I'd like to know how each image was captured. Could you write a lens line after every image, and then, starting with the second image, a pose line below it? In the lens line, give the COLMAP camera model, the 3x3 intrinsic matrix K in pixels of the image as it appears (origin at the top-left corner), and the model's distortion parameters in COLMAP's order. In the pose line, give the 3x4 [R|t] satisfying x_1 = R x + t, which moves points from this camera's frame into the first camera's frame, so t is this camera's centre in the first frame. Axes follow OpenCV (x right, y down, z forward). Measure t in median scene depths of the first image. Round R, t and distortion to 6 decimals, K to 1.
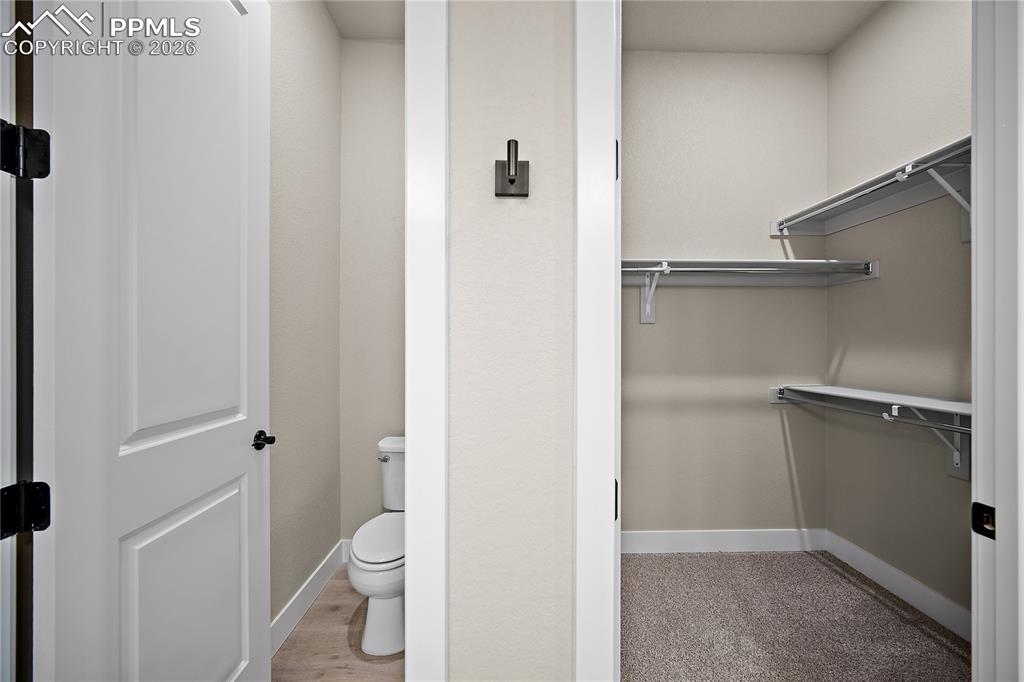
lens RADIAL K [[409.2, 0, 515.5], [0, 409.2, 340.4], [0, 0, 1]] dist [-0.000849, -0.000131]
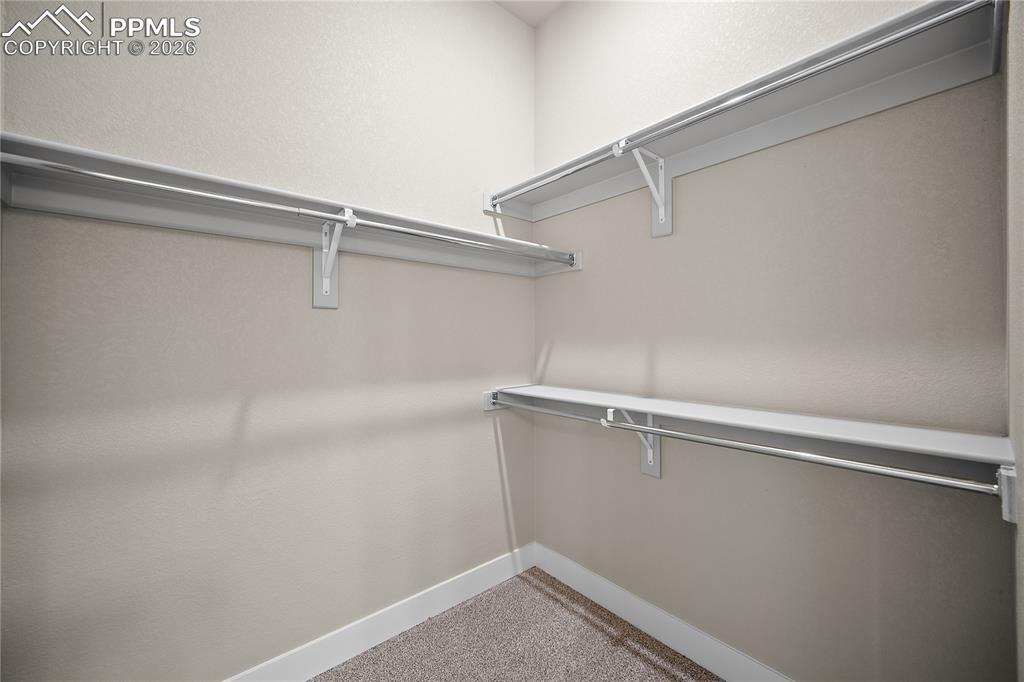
lens RADIAL K [[409.2, 0, 515.5], [0, 409.2, 340.4], [0, 0, 1]] dist [-0.000849, -0.000131]
pose [[0.777487, -0.005328, 0.628876, 0.158618], [-0.002516, 0.999930, 0.011583, 0.000395], [-0.628894, -0.010588, 0.777419, 0.332408]]
